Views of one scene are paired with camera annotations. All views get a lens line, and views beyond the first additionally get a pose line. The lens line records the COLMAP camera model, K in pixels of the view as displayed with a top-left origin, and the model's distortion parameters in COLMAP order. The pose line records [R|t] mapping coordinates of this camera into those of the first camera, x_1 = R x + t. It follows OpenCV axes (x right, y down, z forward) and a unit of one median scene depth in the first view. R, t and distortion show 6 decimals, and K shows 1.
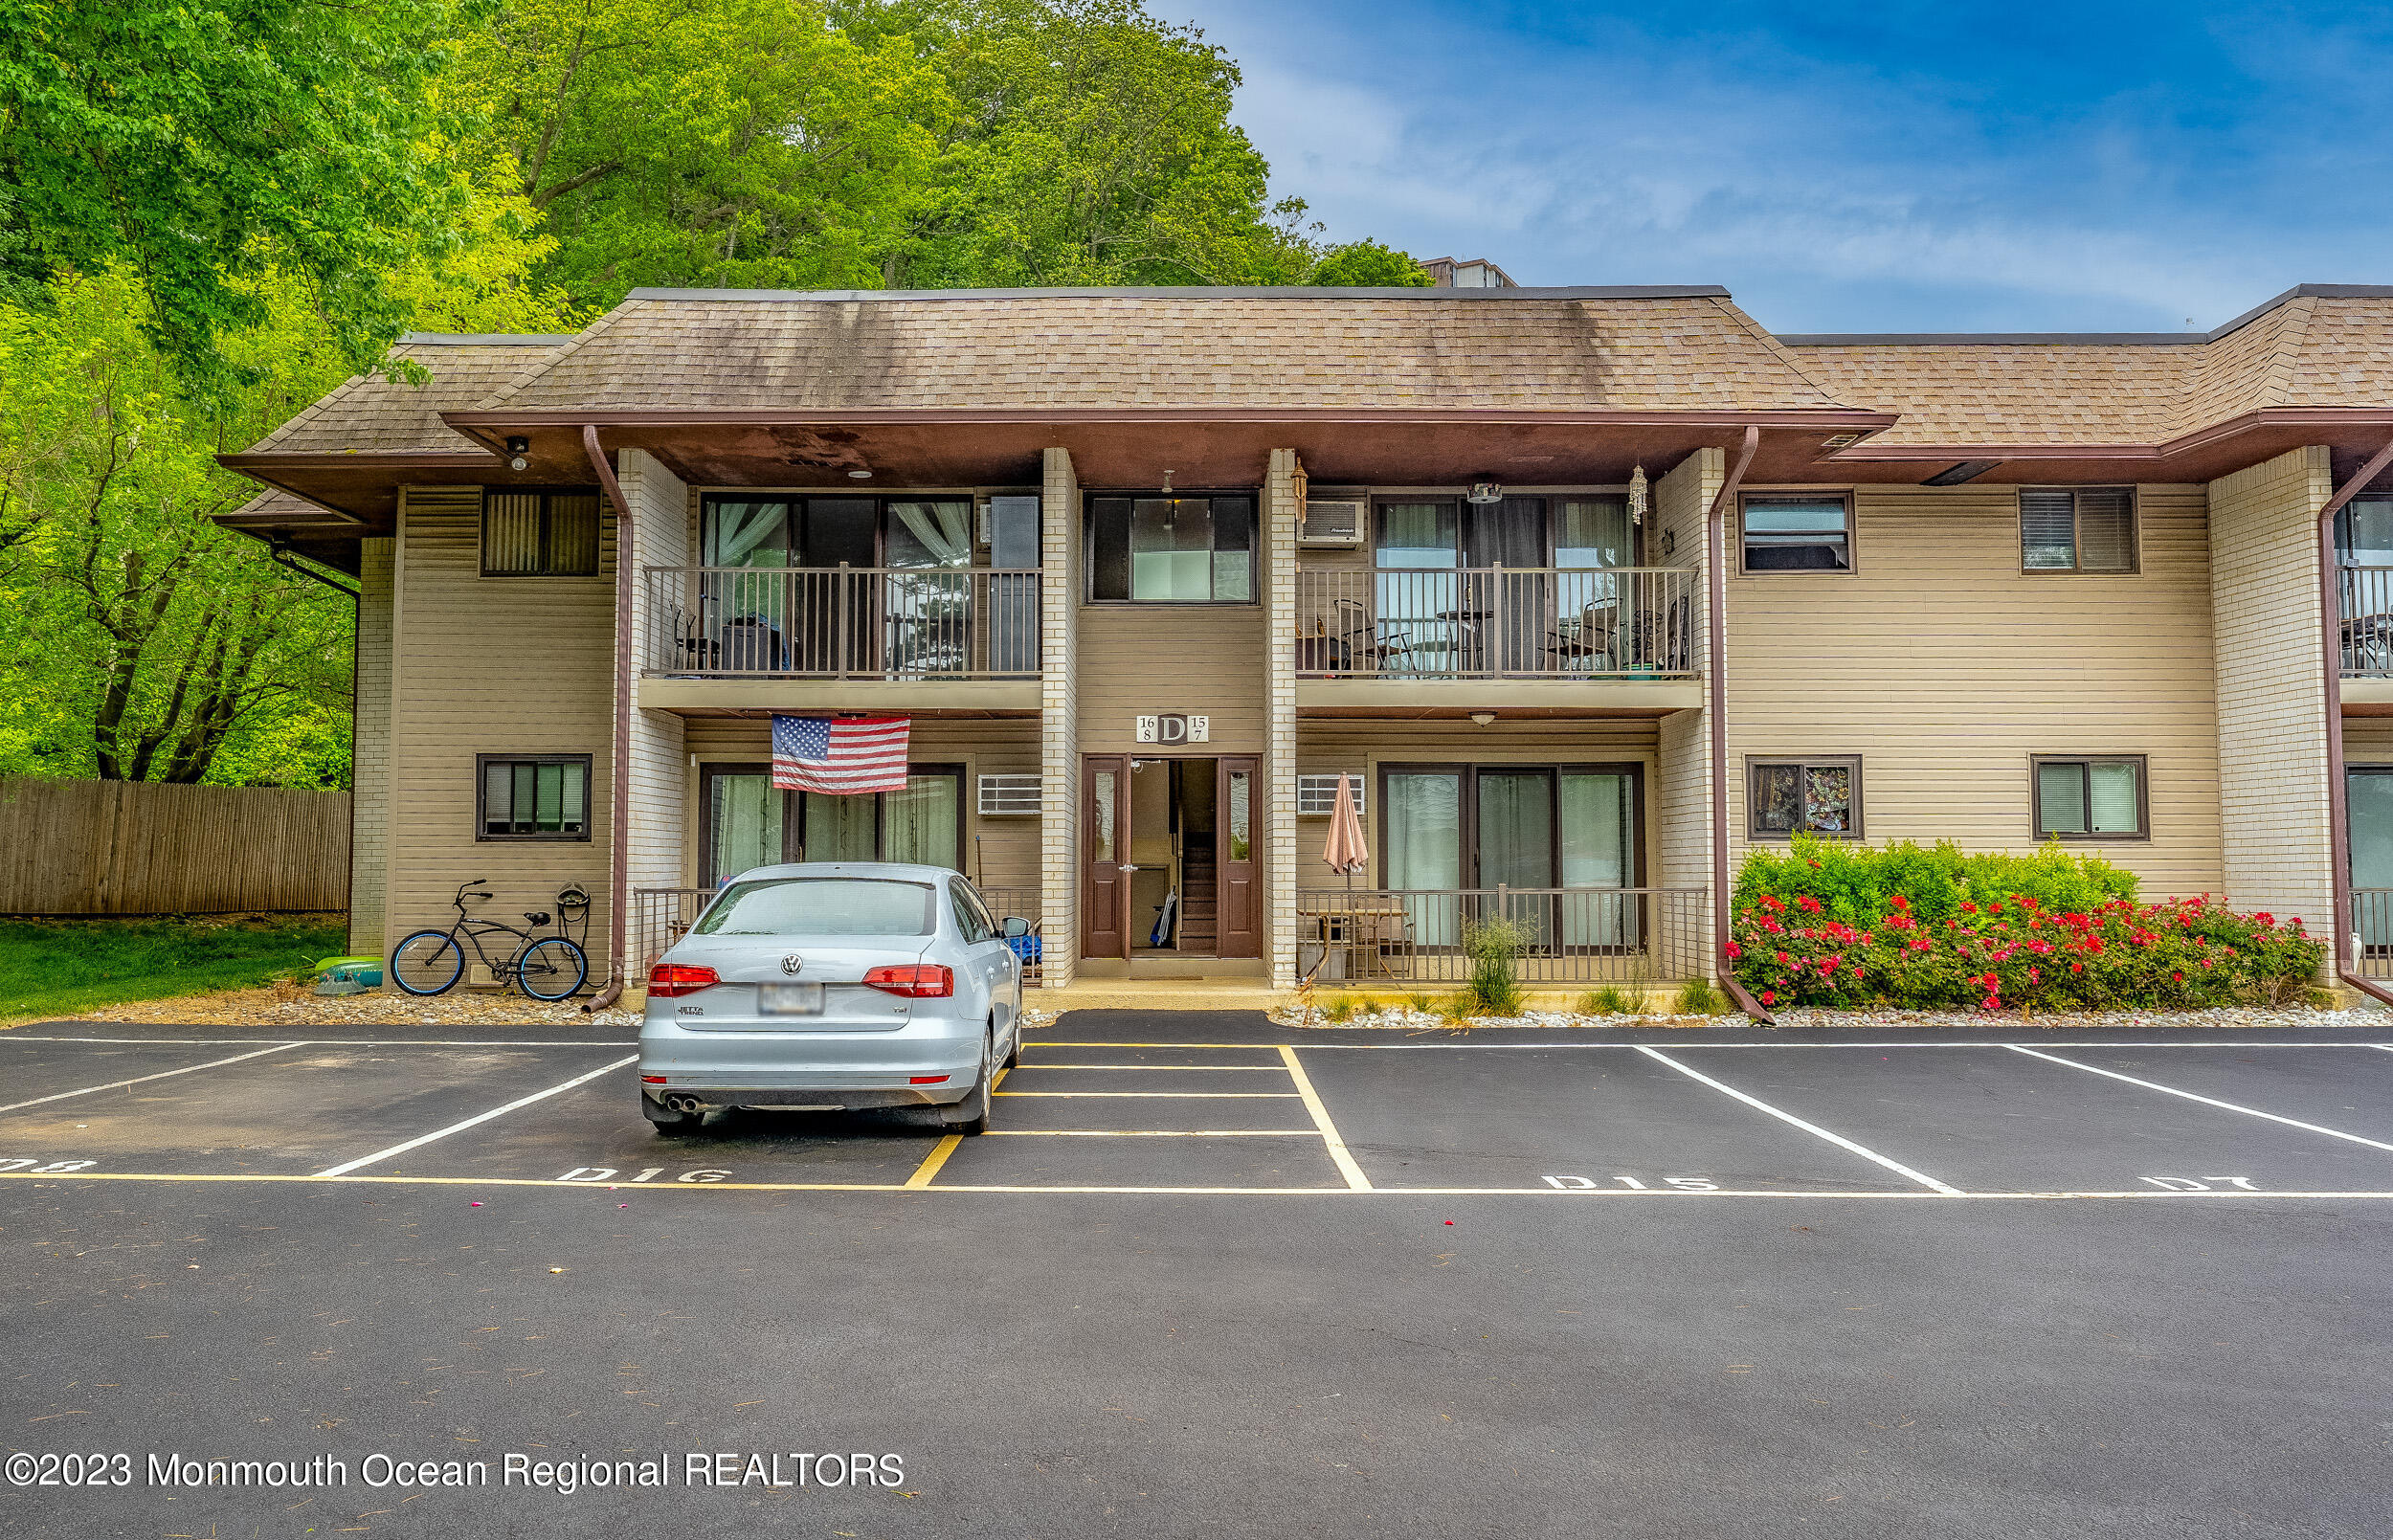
lens RADIAL K [[1849.2, 0, 1196.5], [0, 1849.2, 770.0], [0, 0, 1]] dist [0.012256, 0.001357]
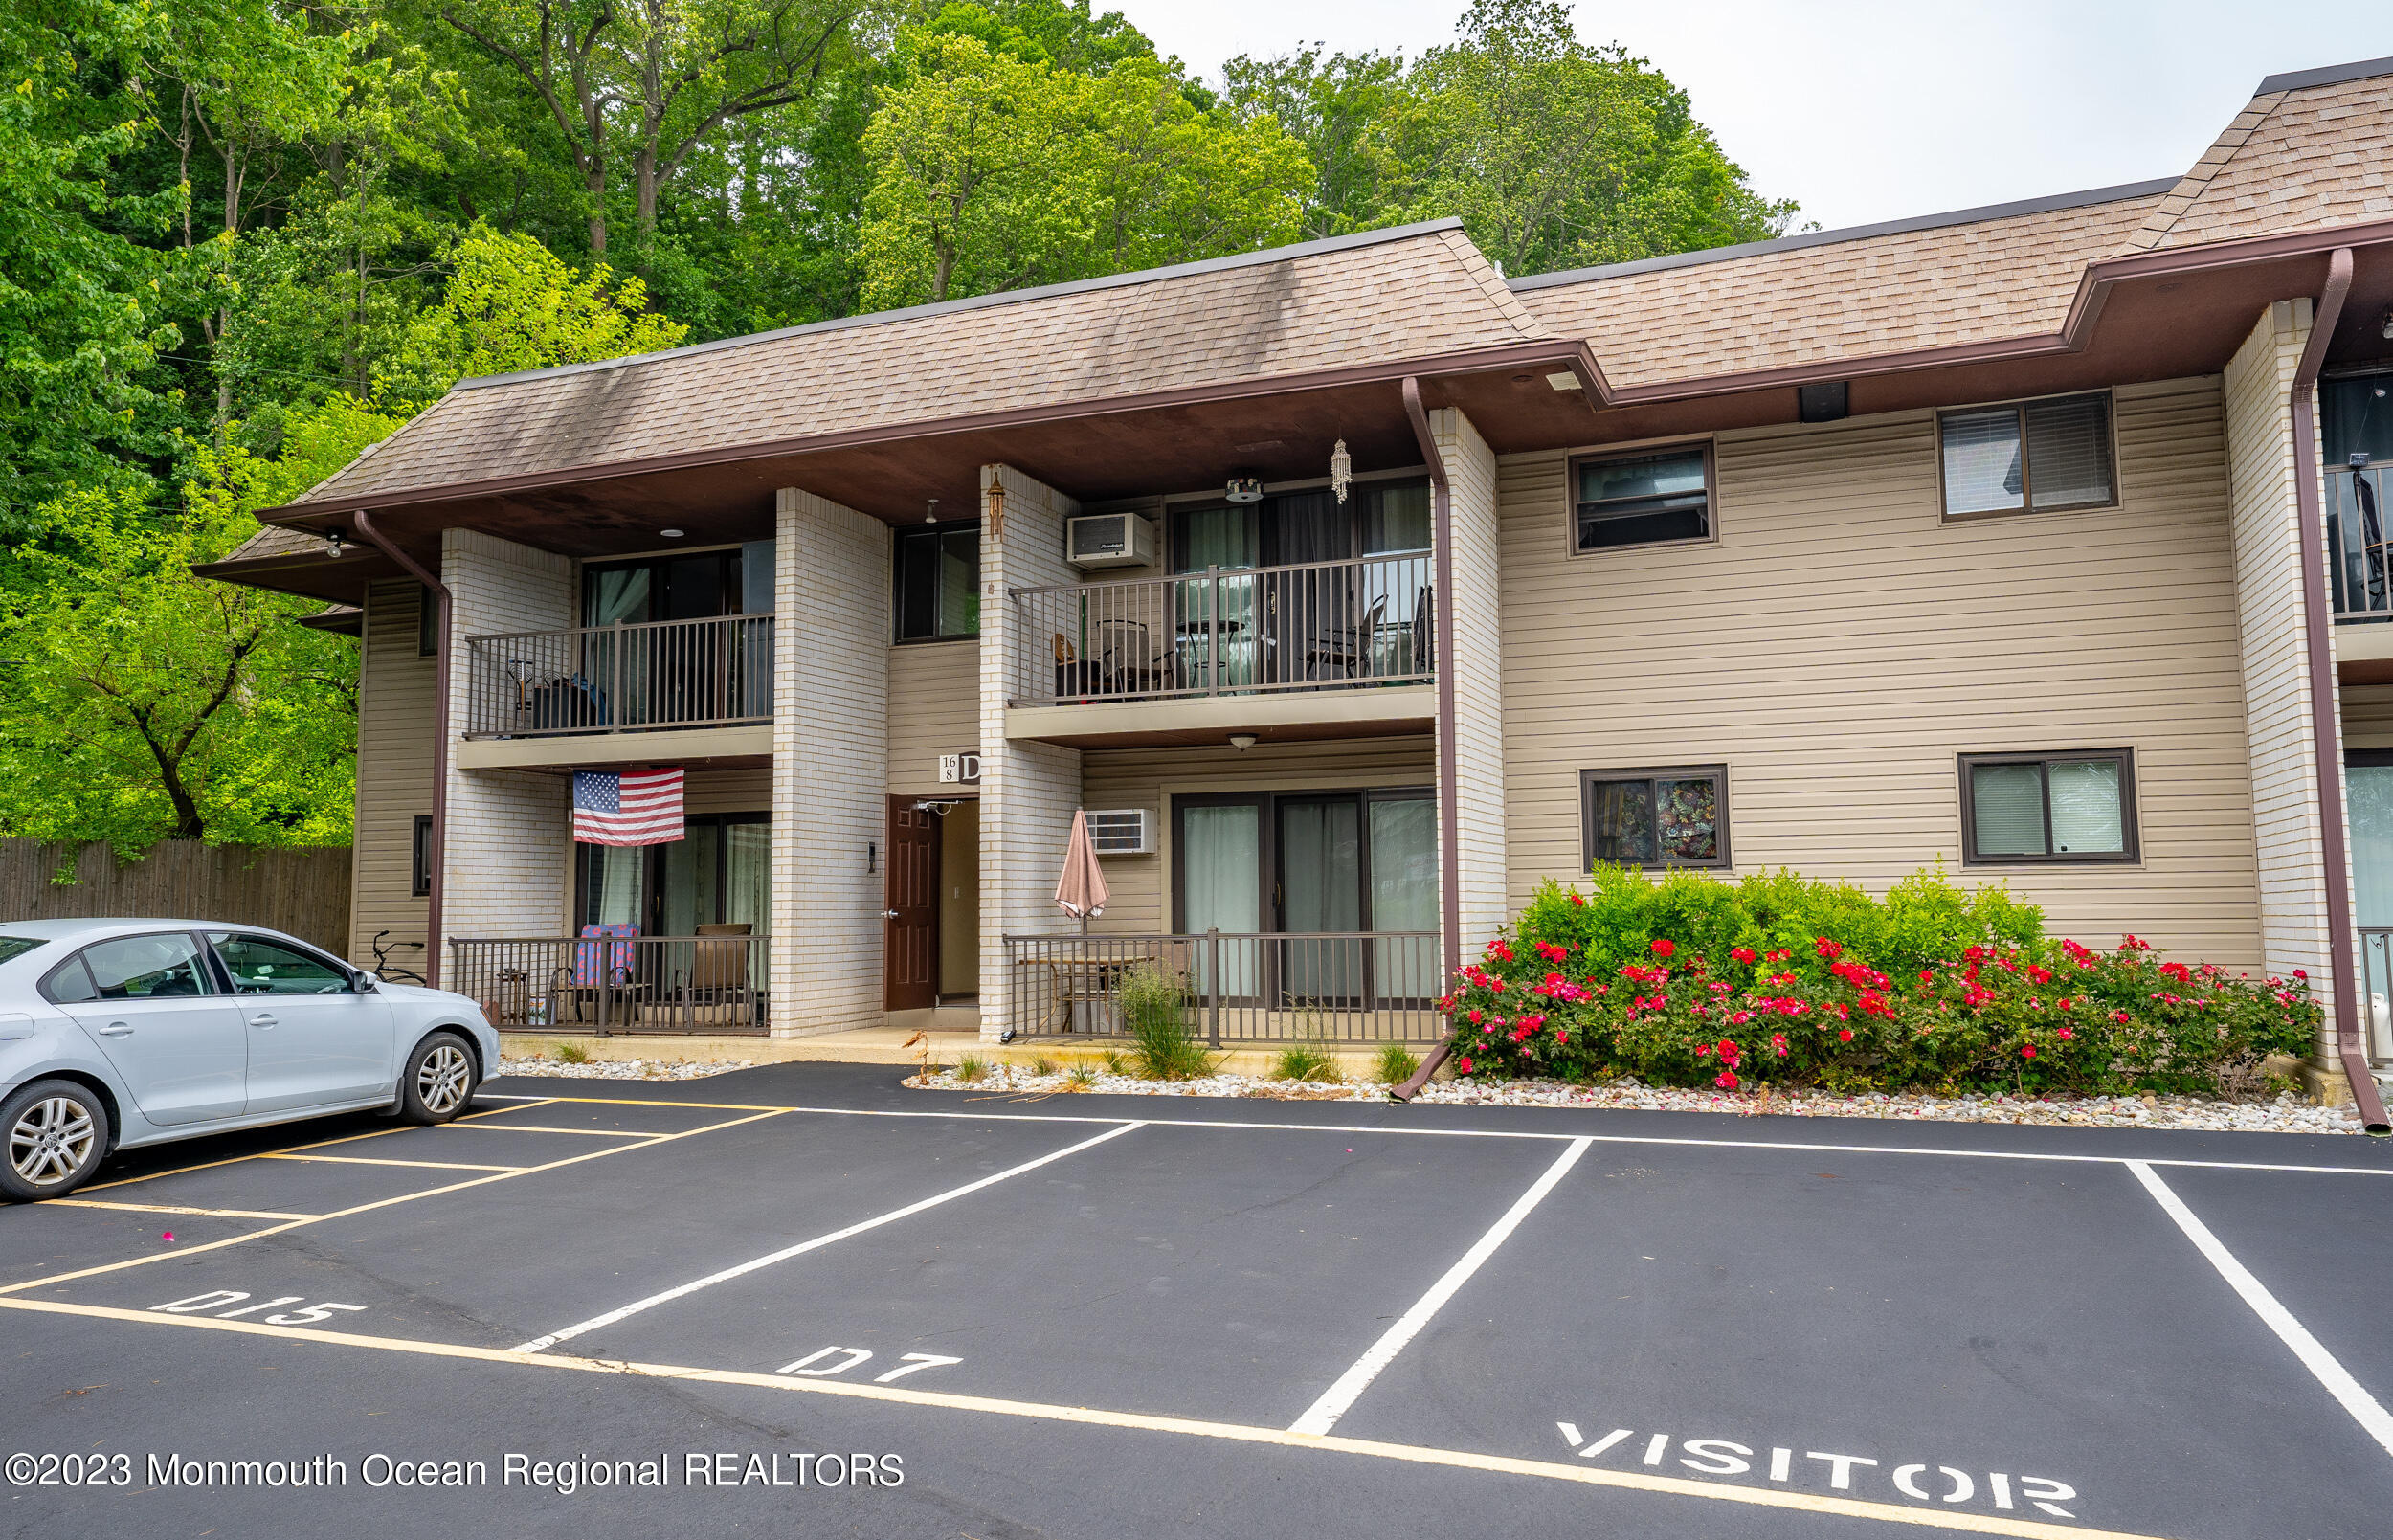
lens RADIAL K [[1746.7, 0, 1188.5], [0, 1746.7, 766.7], [0, 0, 1]] dist [0.040147, -0.000285]
pose [[0.924113, -0.042168, -0.379784, 0.441248], [0.032045, 0.998943, -0.032940, 0.010901], [0.380772, 0.018270, 0.924488, 0.208293]]
